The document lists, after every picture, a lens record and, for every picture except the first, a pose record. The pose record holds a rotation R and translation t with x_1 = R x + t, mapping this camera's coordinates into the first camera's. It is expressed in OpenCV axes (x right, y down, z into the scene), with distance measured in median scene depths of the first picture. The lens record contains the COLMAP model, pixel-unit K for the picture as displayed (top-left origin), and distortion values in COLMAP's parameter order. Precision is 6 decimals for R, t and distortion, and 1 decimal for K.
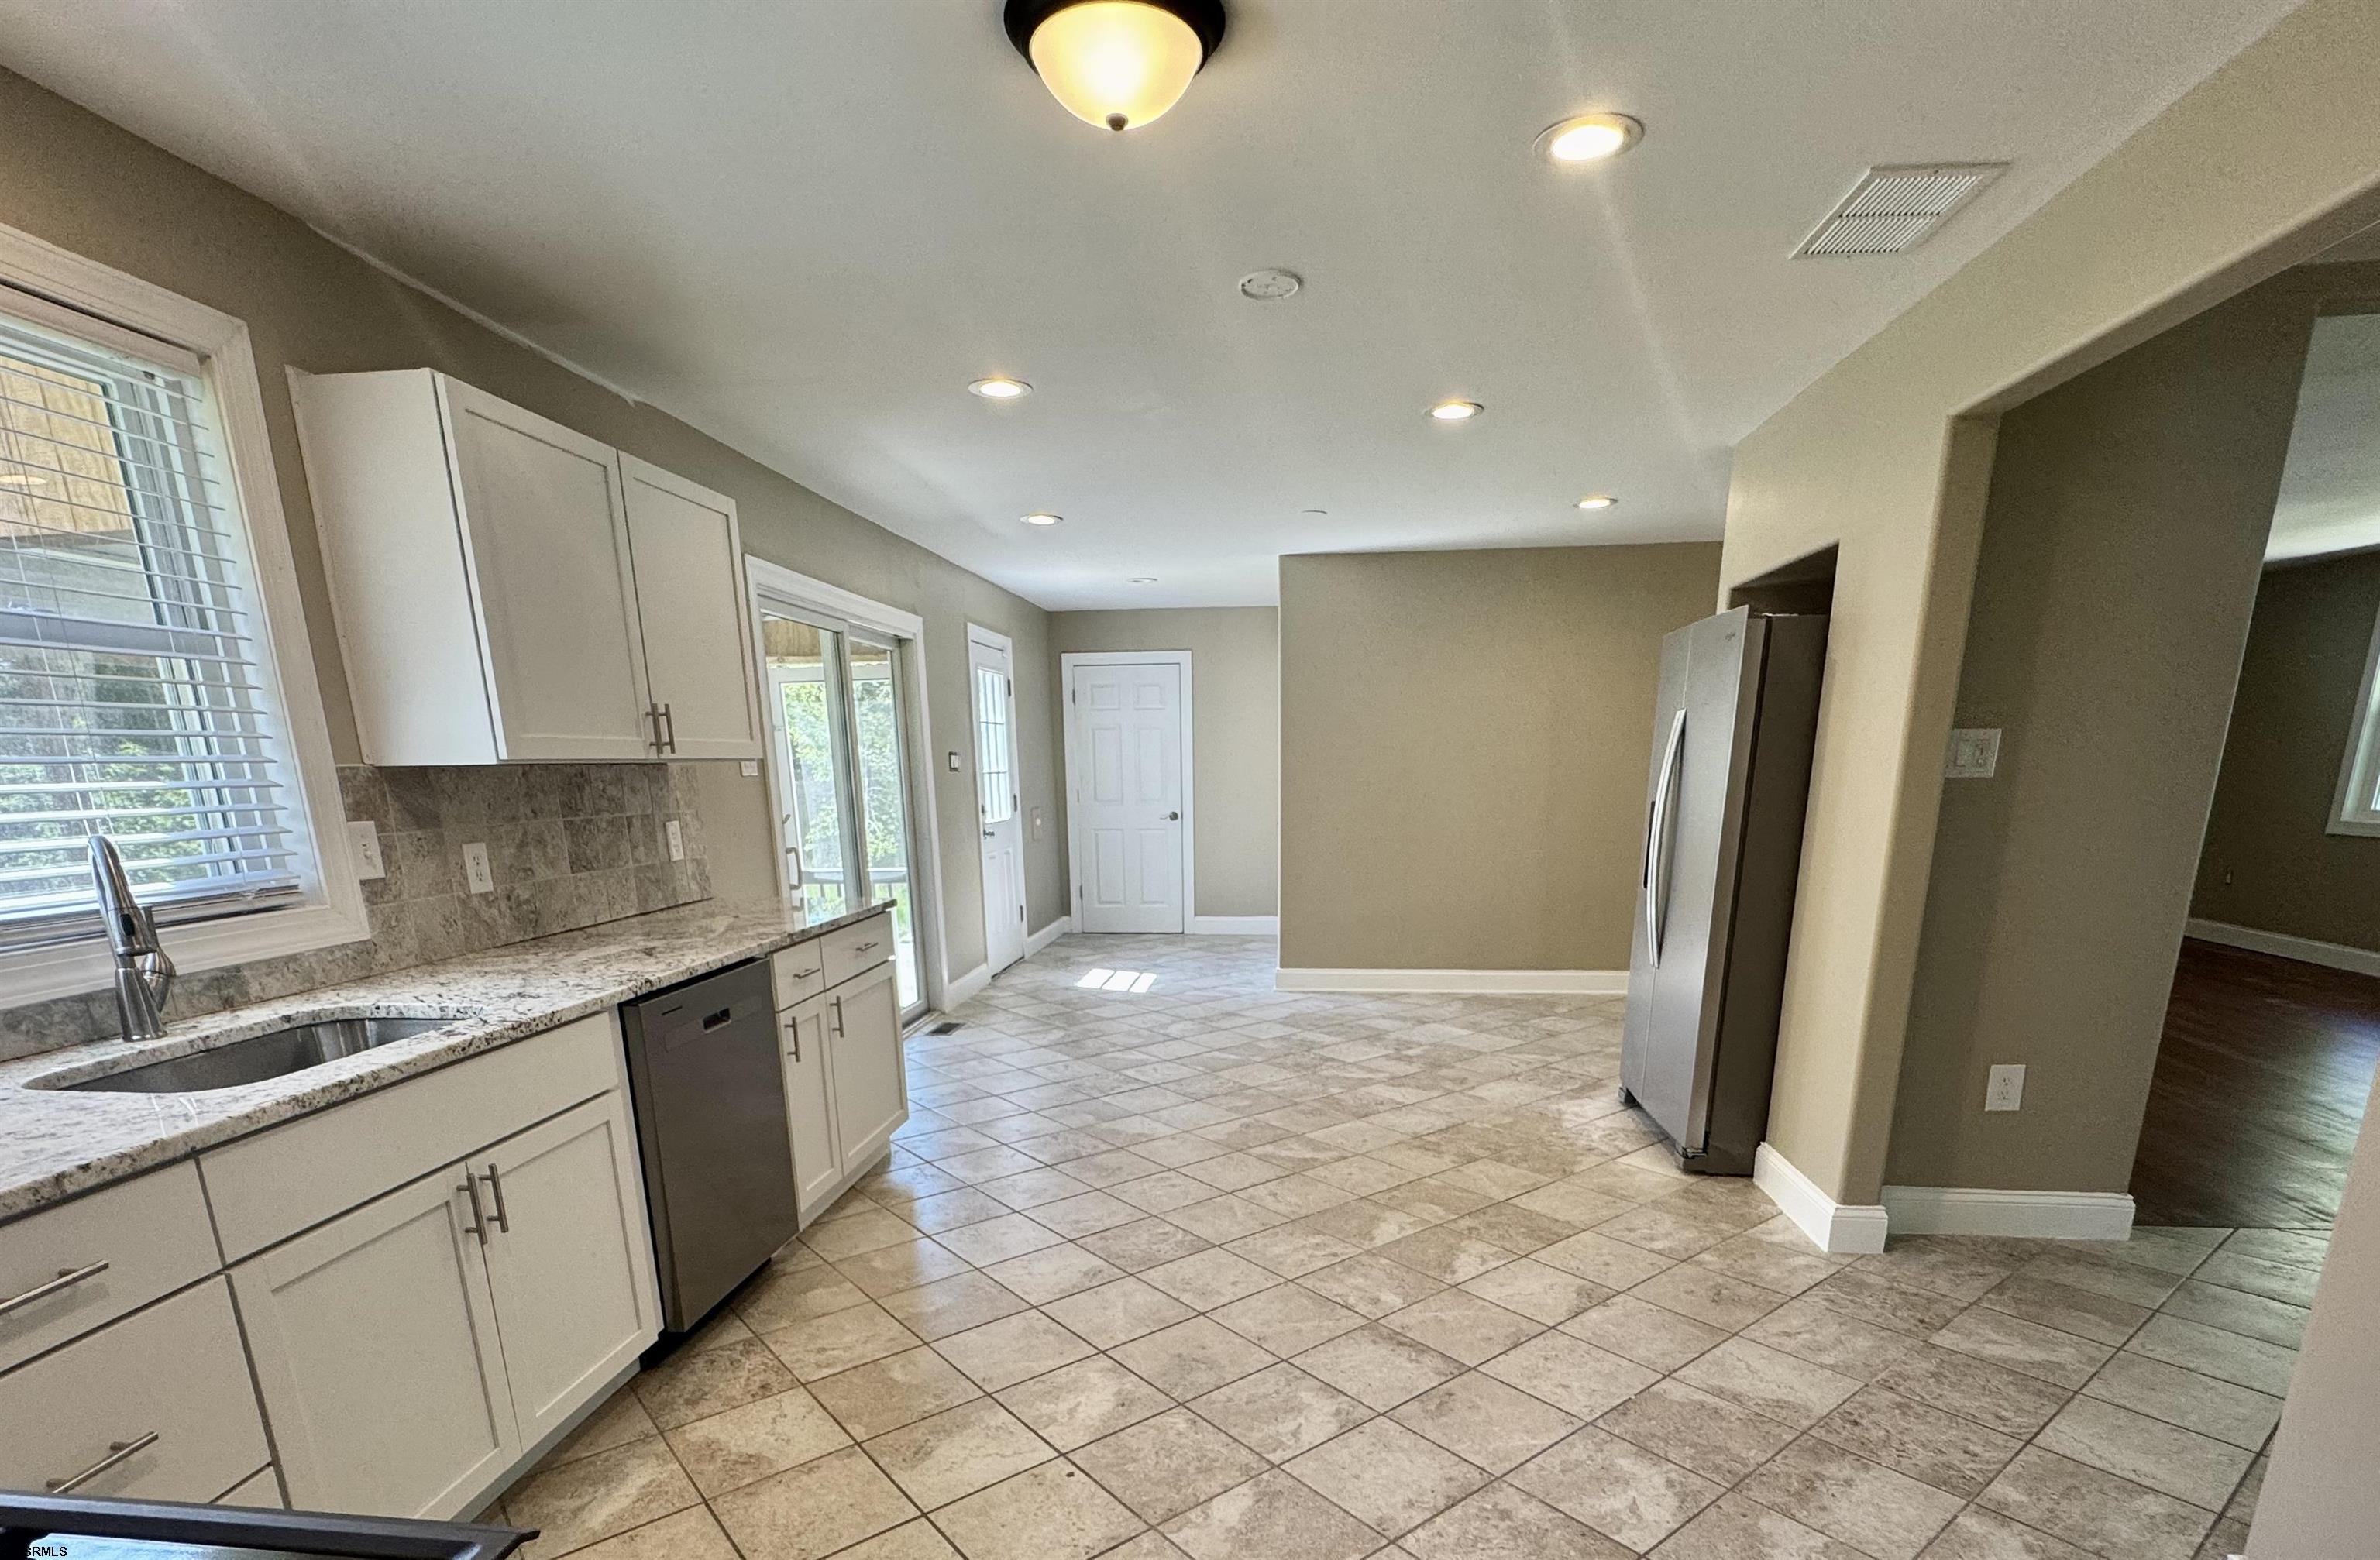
lens RADIAL K [[1163.2, 0, 1177.3], [0, 1163.2, 1077.2], [0, 0, 1]] dist [-0.000699, -0.000353]
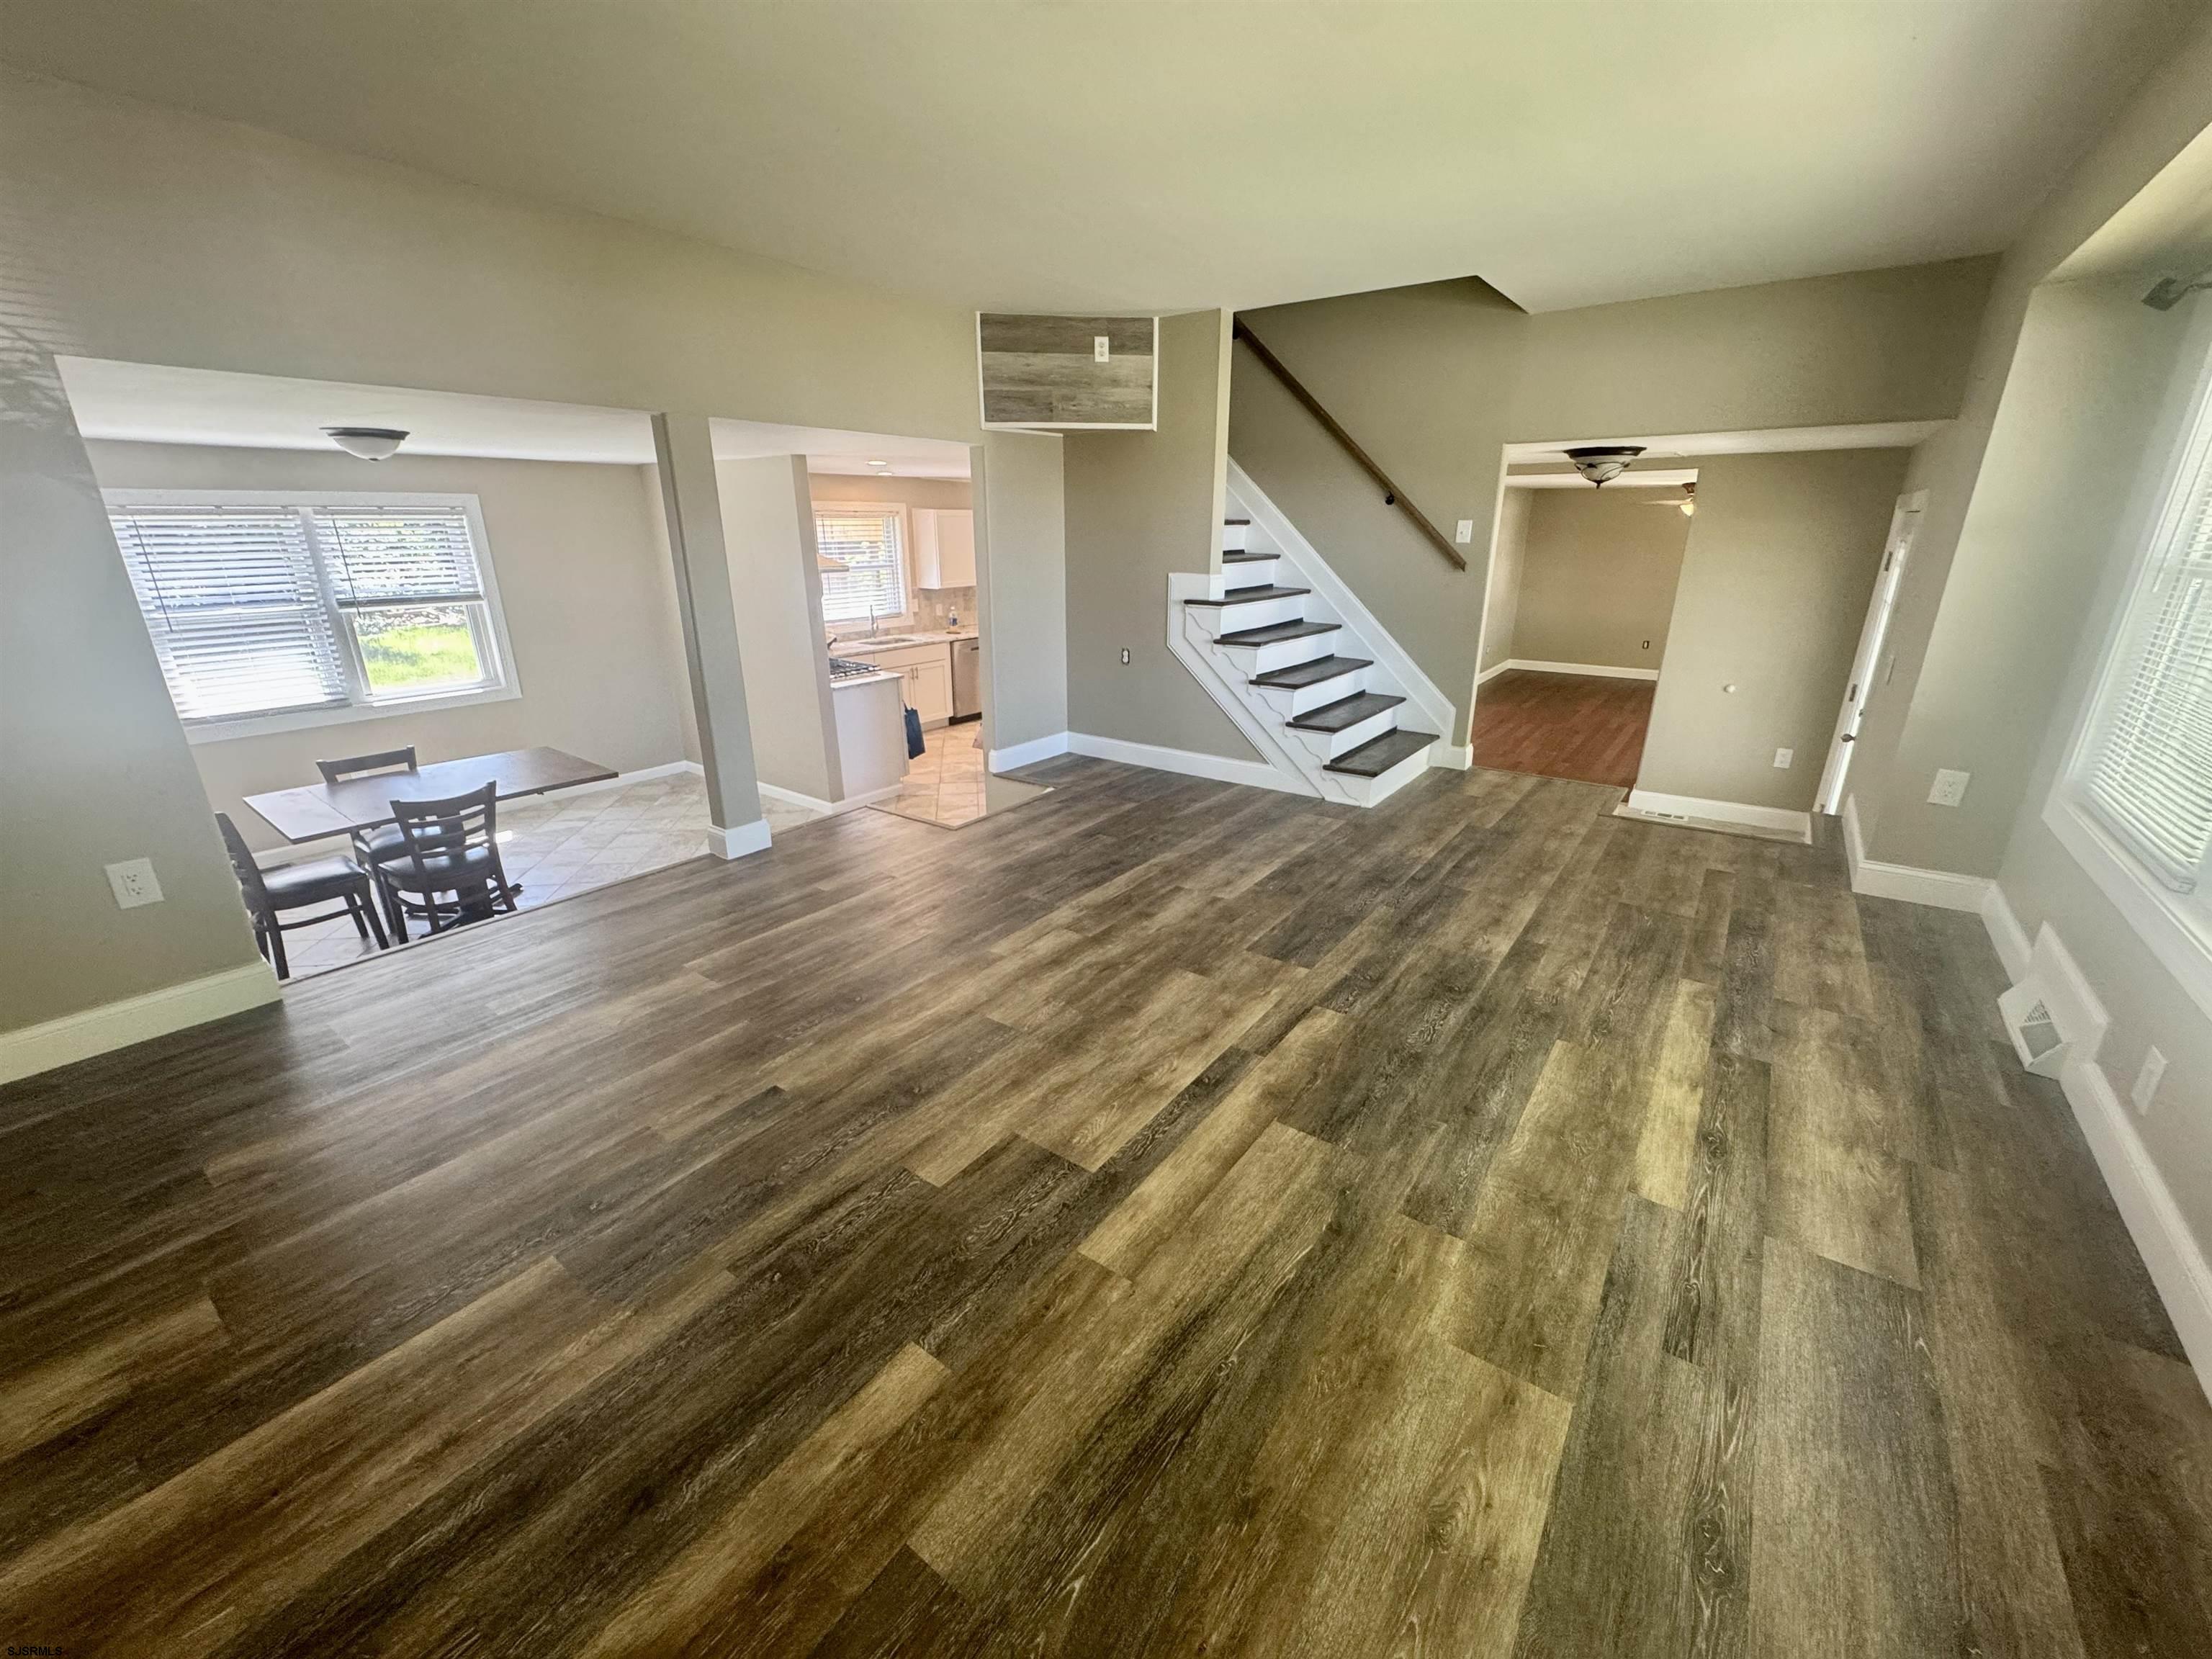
lens RADIAL K [[879.4, 0, 1093.4], [0, 879.4, 821.1], [0, 0, 1]] dist [-0.003474, 0.000970]
pose [[0.861977, 0.176613, -0.475188, 1.422345], [-0.145735, 0.984113, 0.101405, 0.159515], [0.485548, -0.018157, 0.874021, -1.431037]]
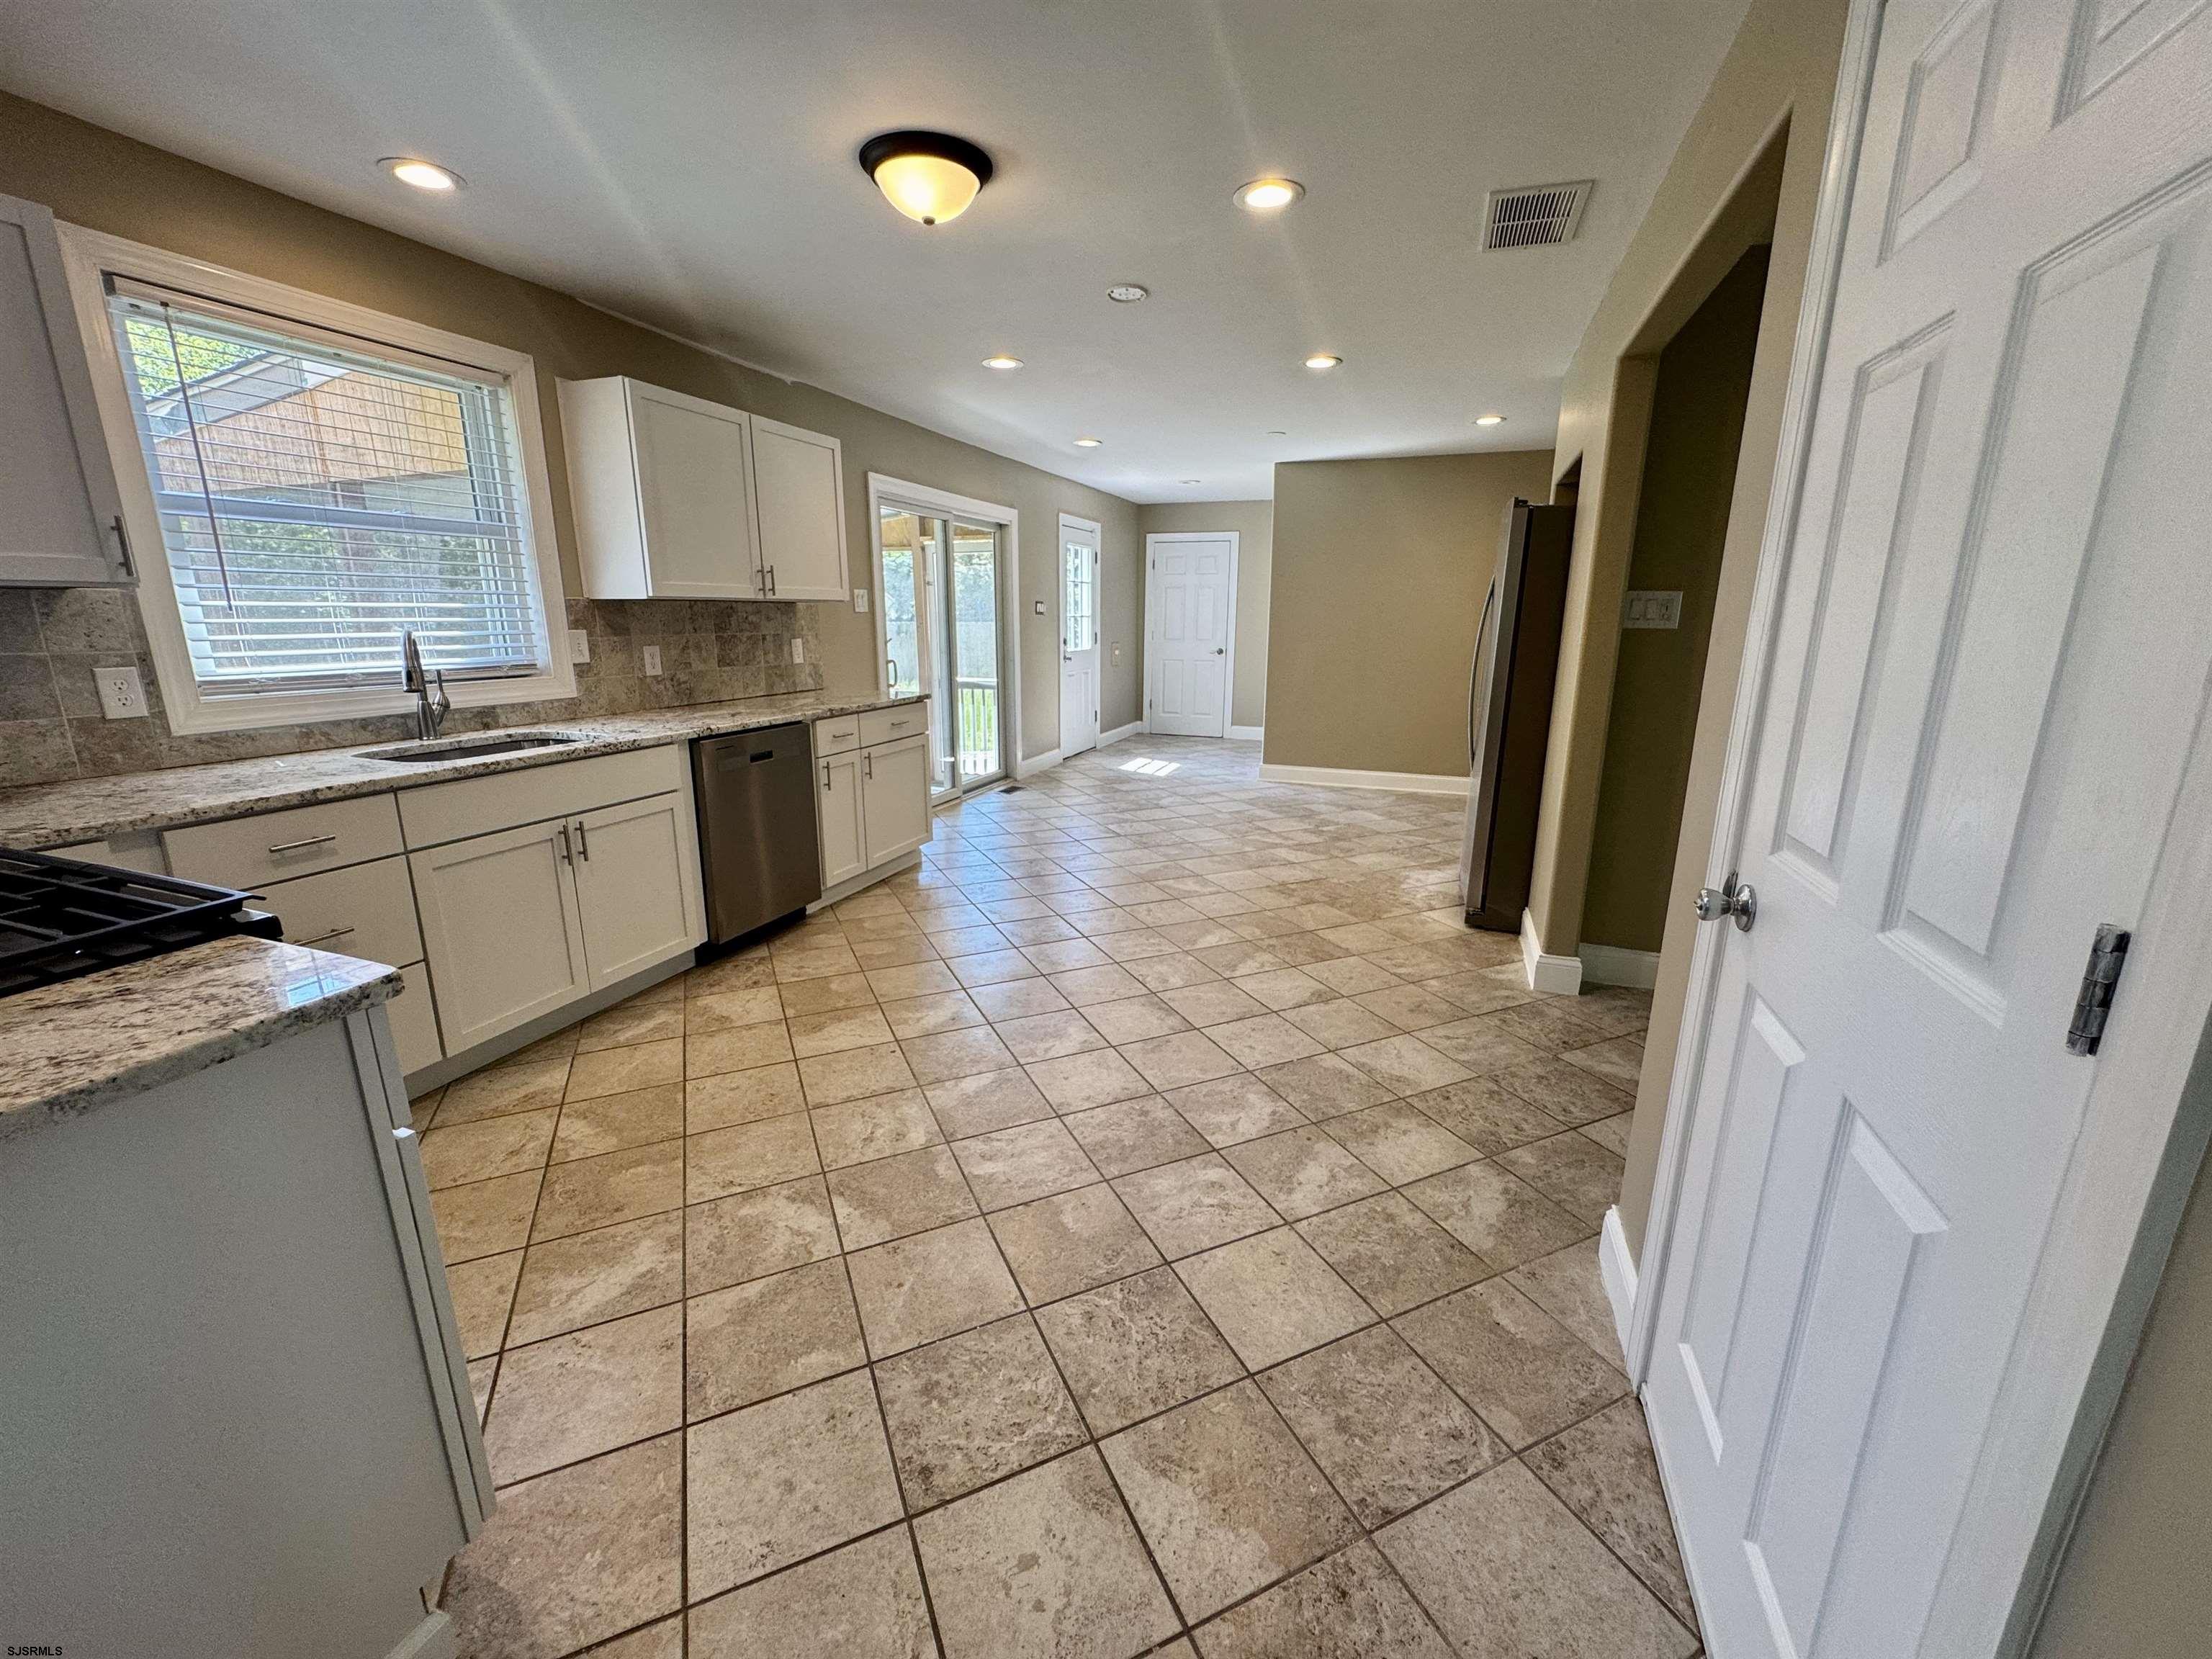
lens RADIAL K [[879.4, 0, 1092.5], [0, 879.4, 815.2], [0, 0, 1]] dist [-0.003474, 0.000970]
pose [[0.969749, 0.073178, -0.232879, 0.296511], [-0.082225, 0.996181, -0.029365, 0.025695], [0.229841, 0.047625, 0.972062, -0.073573]]
